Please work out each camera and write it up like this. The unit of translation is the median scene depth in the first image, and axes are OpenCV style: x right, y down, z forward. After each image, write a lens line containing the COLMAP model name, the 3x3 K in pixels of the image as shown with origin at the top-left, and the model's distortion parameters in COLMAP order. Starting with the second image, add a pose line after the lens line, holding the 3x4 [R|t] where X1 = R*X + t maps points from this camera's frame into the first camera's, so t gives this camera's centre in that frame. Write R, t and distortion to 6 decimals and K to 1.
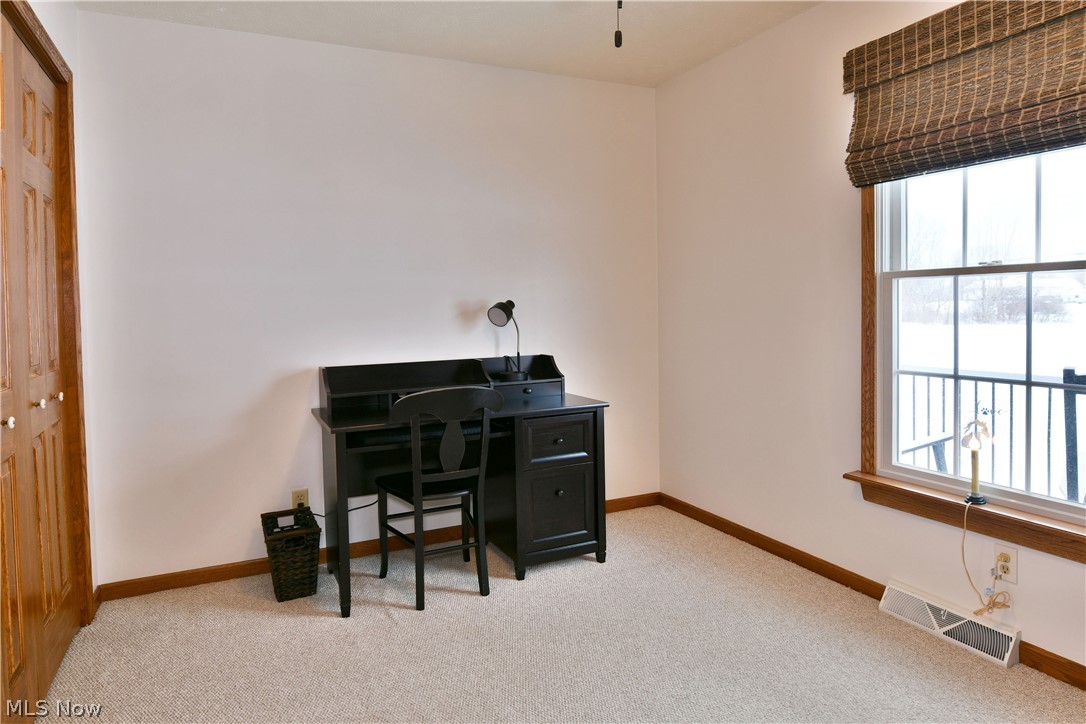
lens RADIAL K [[665.4, 0, 518.2], [0, 665.4, 319.0], [0, 0, 1]] dist [-0.009713, -0.007005]
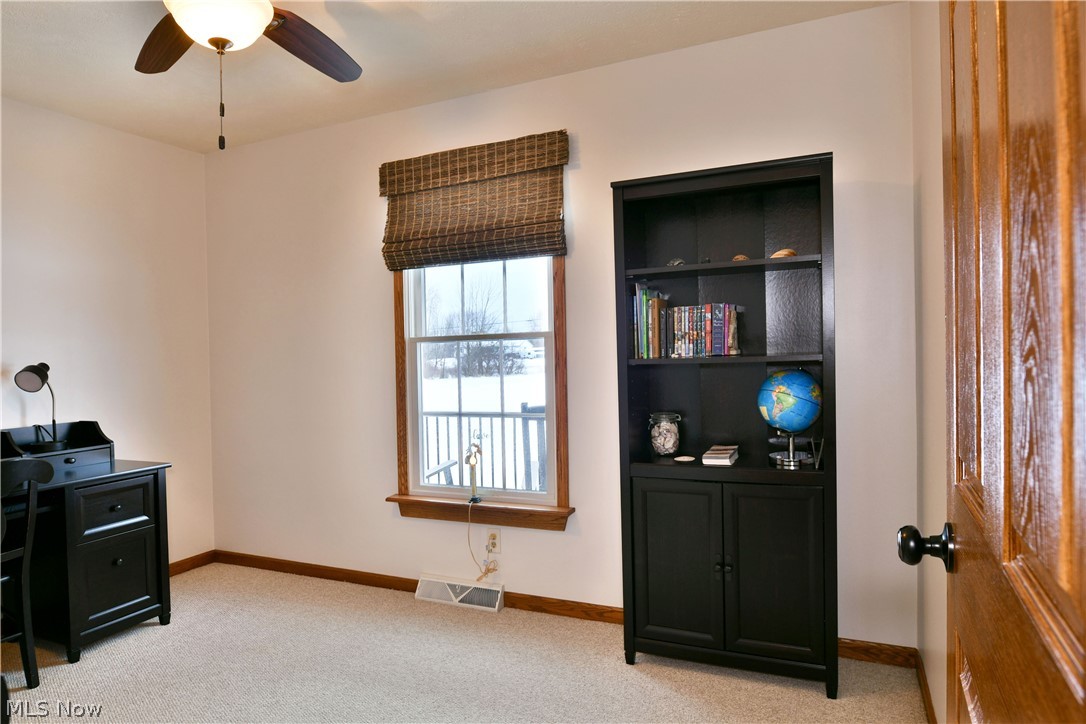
lens RADIAL K [[665.4, 0, 560.2], [0, 665.4, 342.5], [0, 0, 1]] dist [-0.009713, -0.007005]
pose [[0.731469, 0.007299, 0.681836, -0.129505], [0.028937, 0.998710, -0.041734, 0.002103], [-0.681261, 0.050258, 0.730314, -0.159186]]
